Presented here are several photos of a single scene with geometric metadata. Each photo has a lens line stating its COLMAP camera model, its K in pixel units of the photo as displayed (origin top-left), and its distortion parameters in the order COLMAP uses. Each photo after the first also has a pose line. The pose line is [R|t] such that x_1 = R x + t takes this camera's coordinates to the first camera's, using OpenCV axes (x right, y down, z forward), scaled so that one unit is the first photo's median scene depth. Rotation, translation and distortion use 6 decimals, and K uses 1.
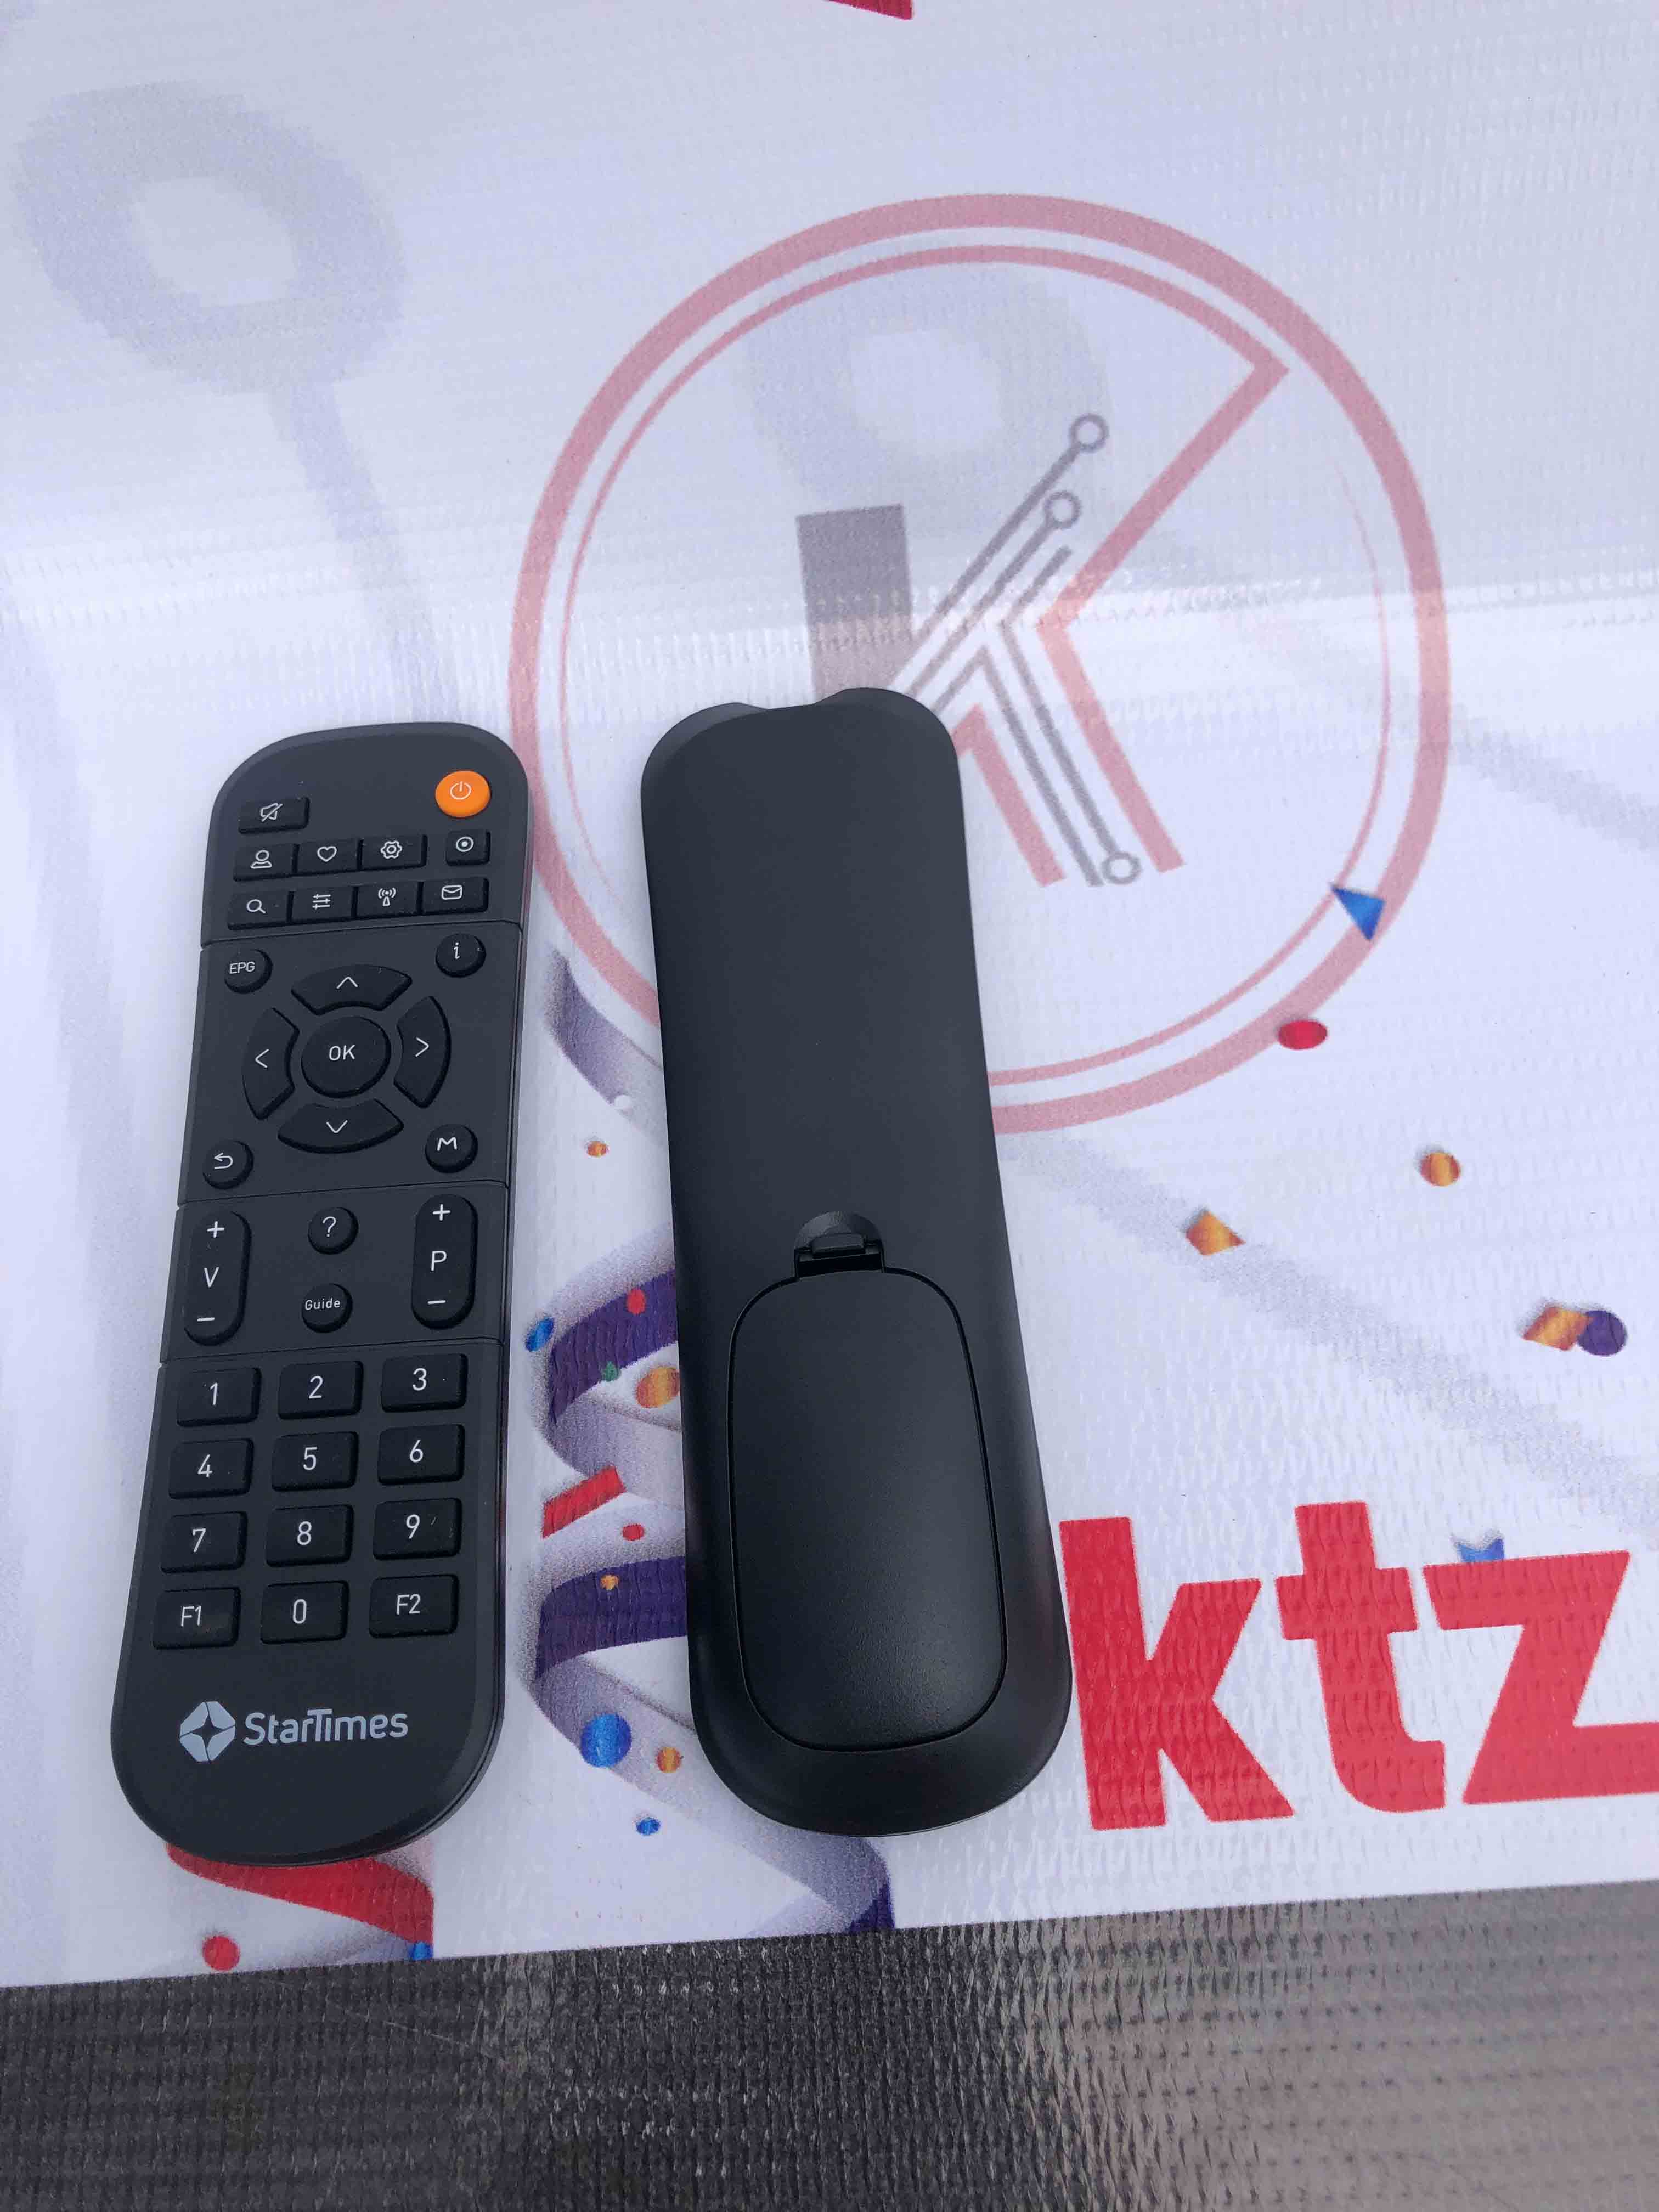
lens RADIAL K [[1840.2, 0, 819.9], [0, 1840.2, 1119.4], [0, 0, 1]] dist [-0.024802, 0.014290]
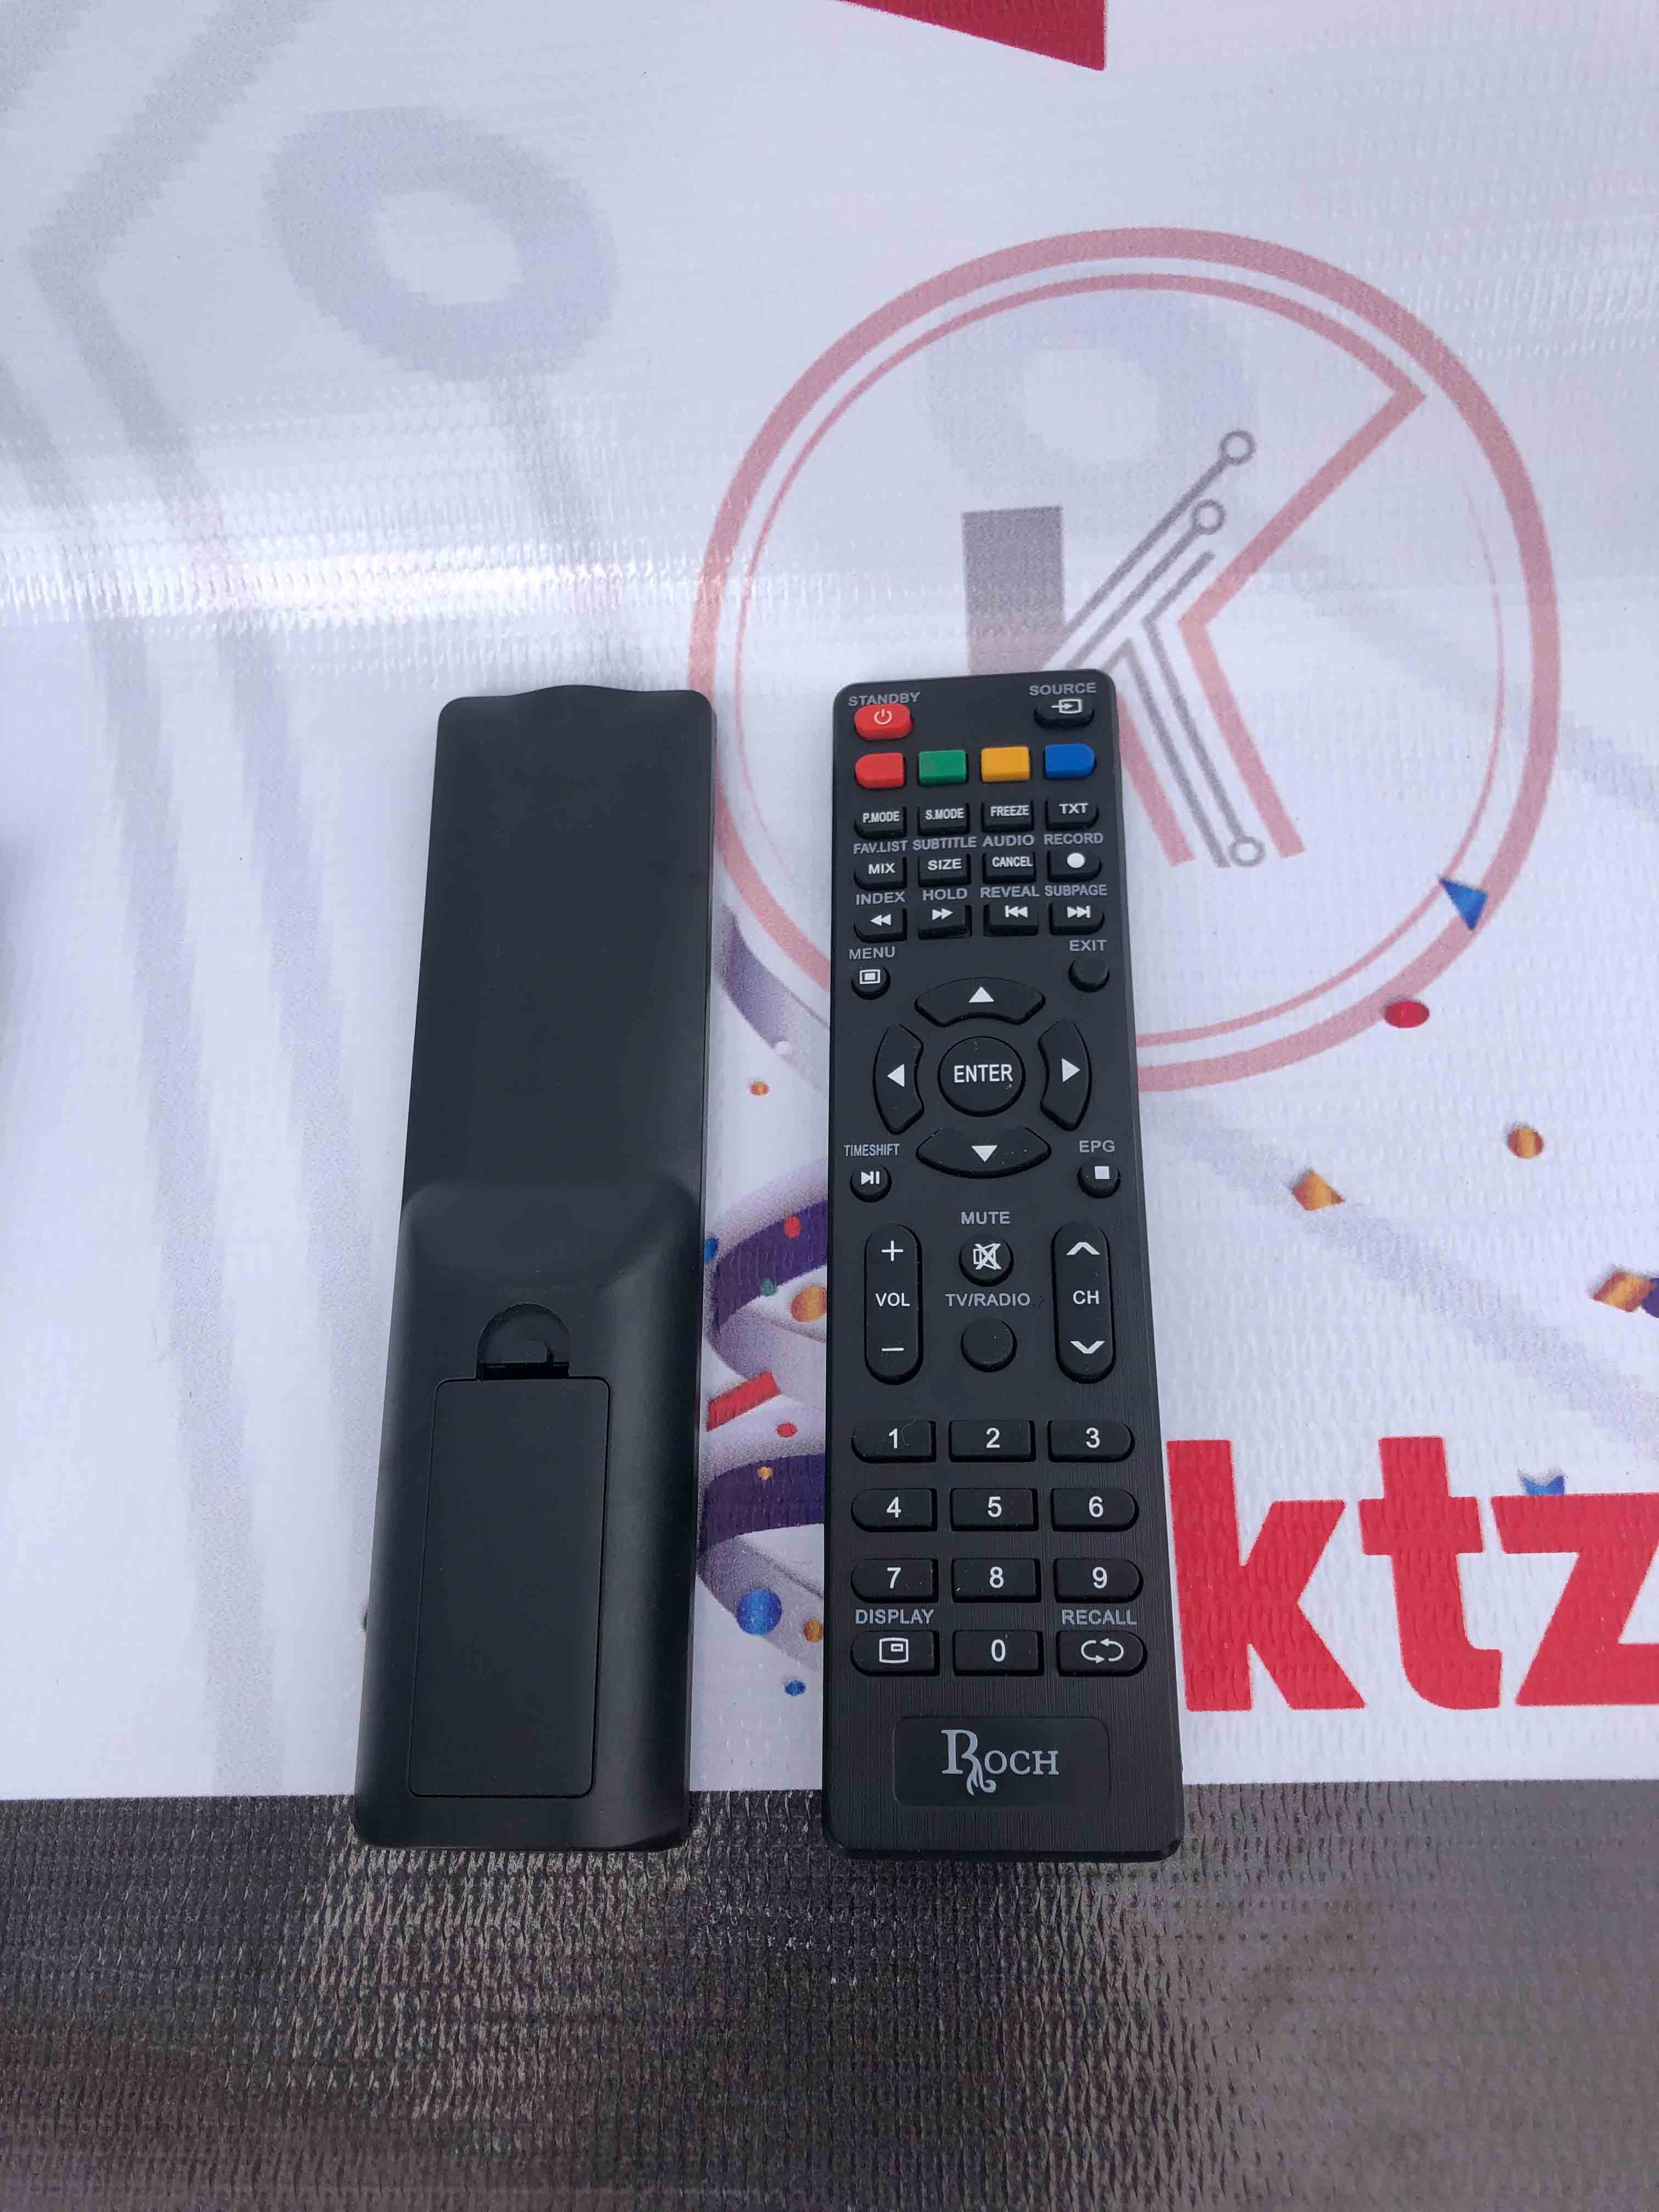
lens RADIAL K [[1840.2, 0, 814.2], [0, 1840.2, 1116.0], [0, 0, 1]] dist [-0.024802, 0.014290]
pose [[0.998604, 0.045755, -0.026397, -0.063123], [-0.044550, 0.998013, 0.044566, -0.019584], [0.028383, -0.043327, 0.998658, -0.117474]]
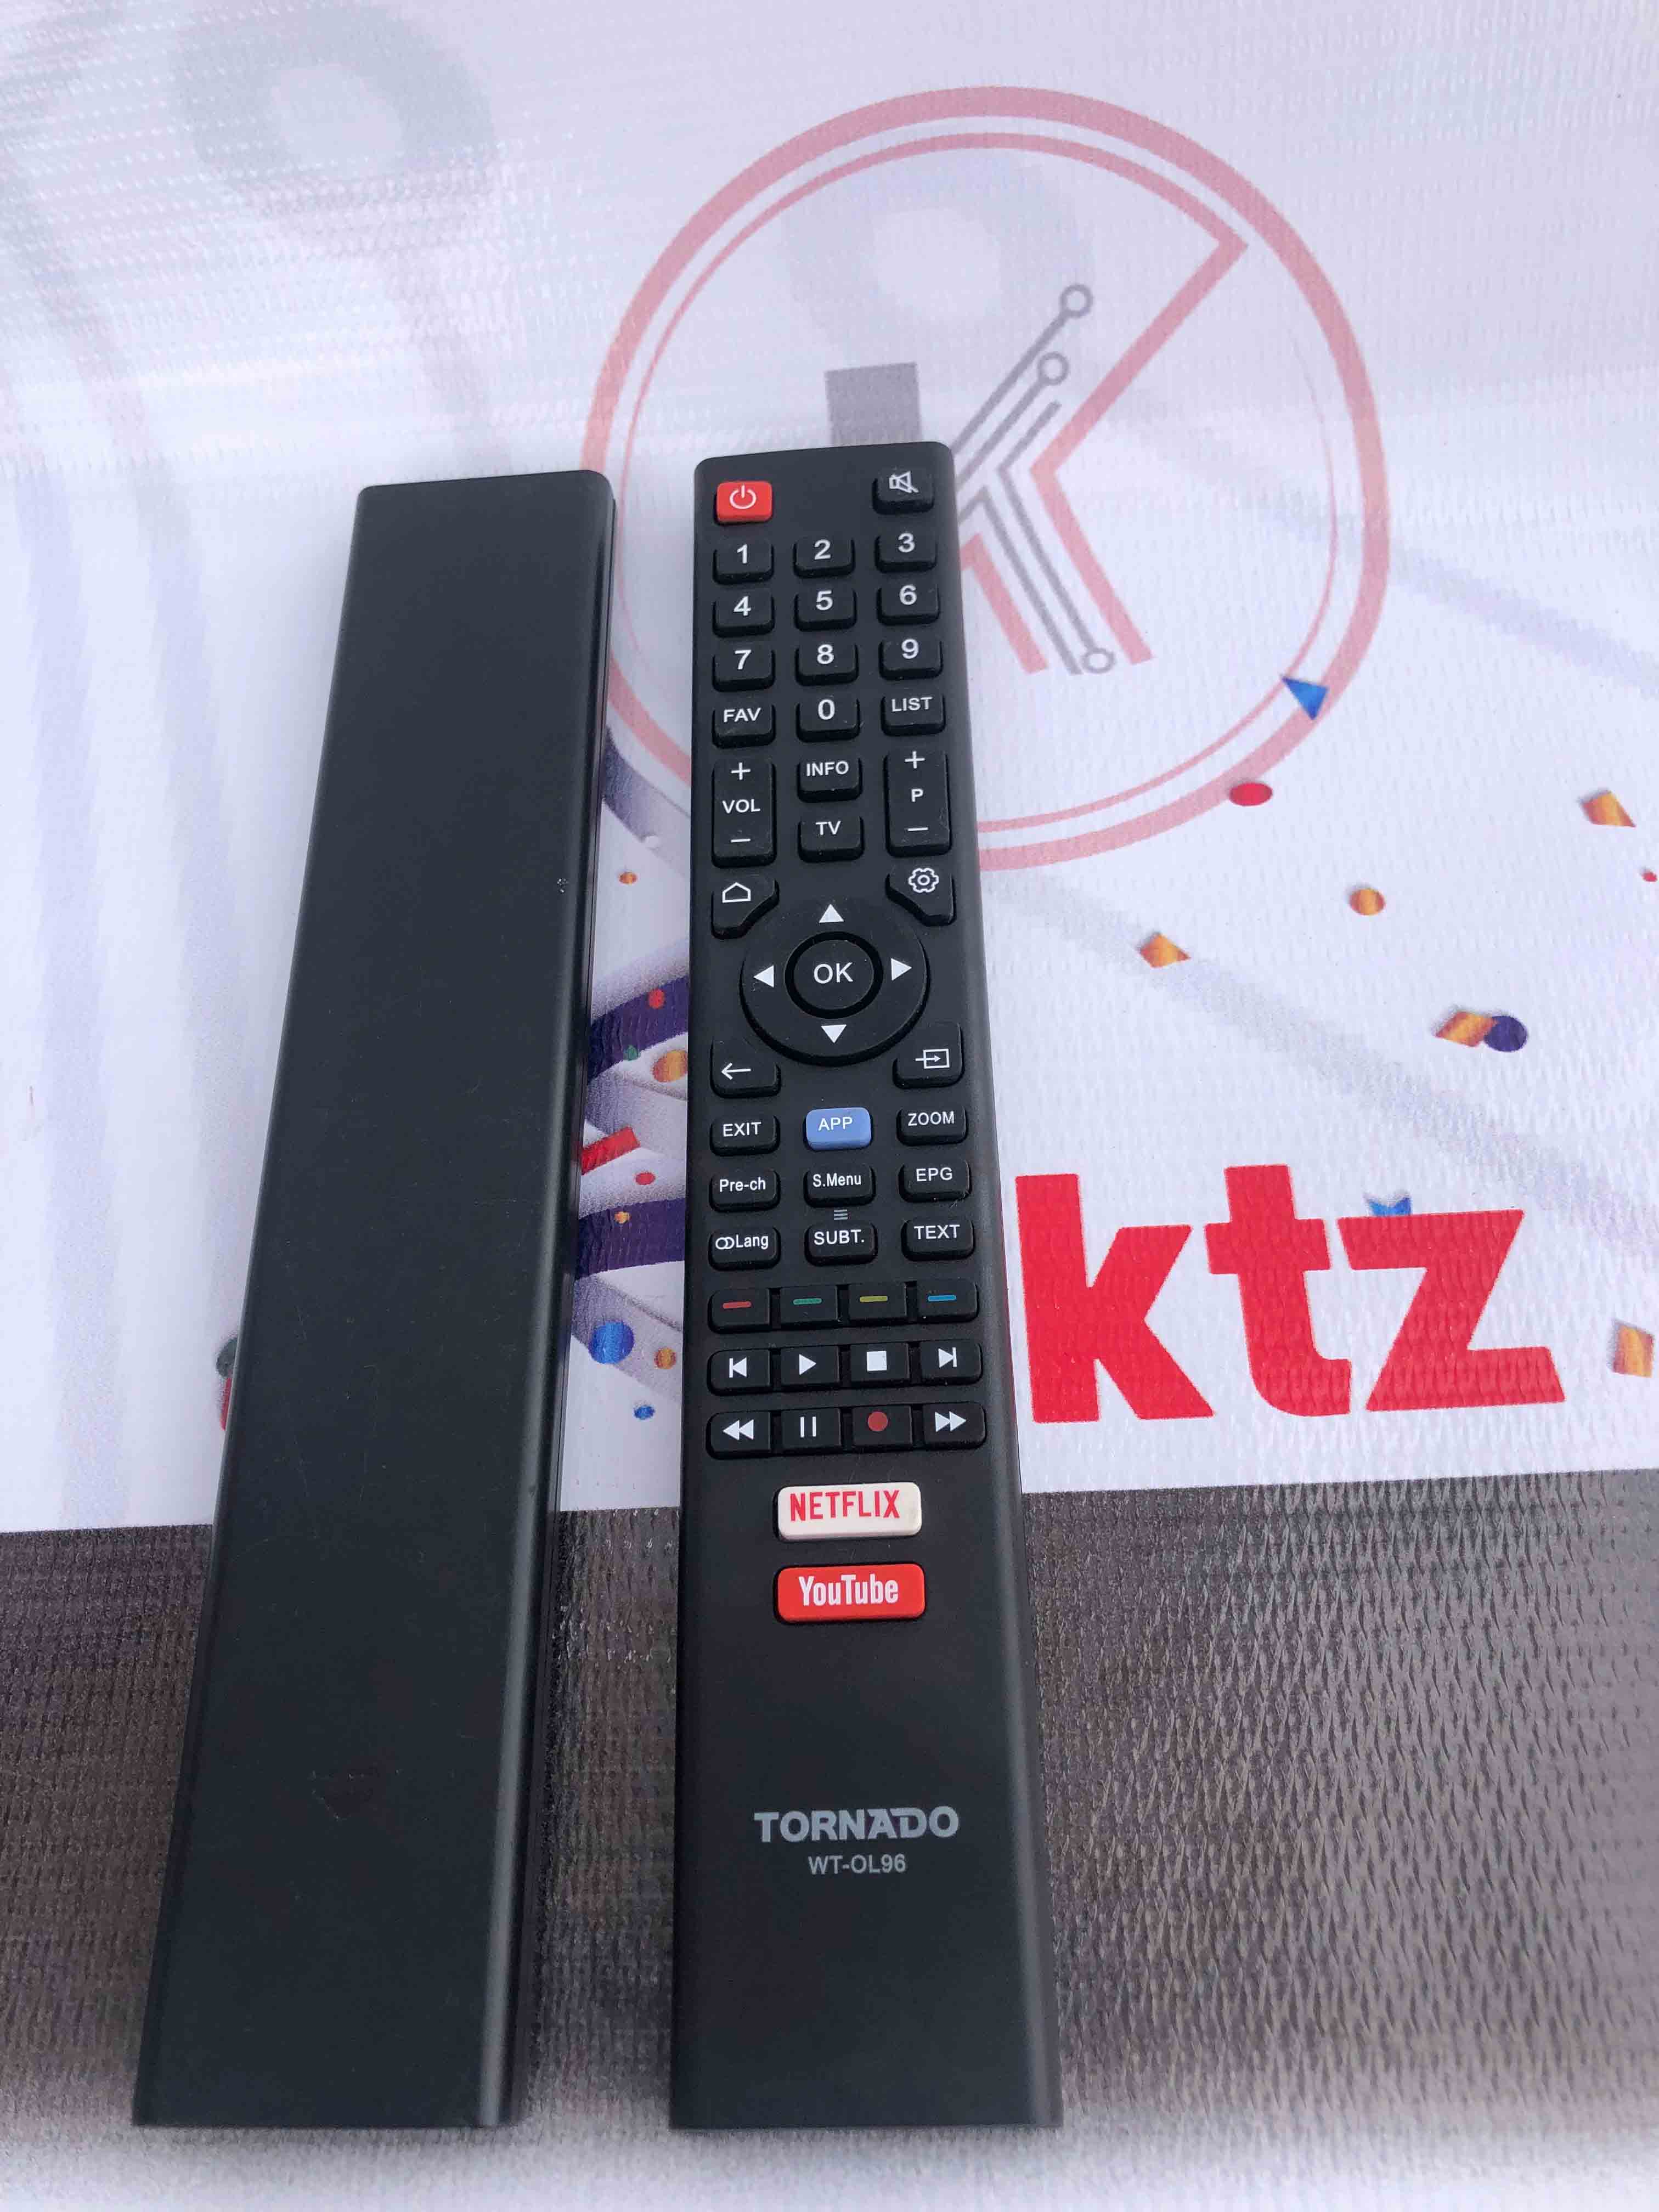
lens RADIAL K [[1840.2, 0, 811.7], [0, 1840.2, 1108.5], [0, 0, 1]] dist [-0.024802, 0.014290]
pose [[0.998499, 0.030702, -0.045359, 0.052333], [-0.034398, 0.995948, -0.083091, 0.267895], [0.042624, 0.084526, 0.995509, -0.137069]]
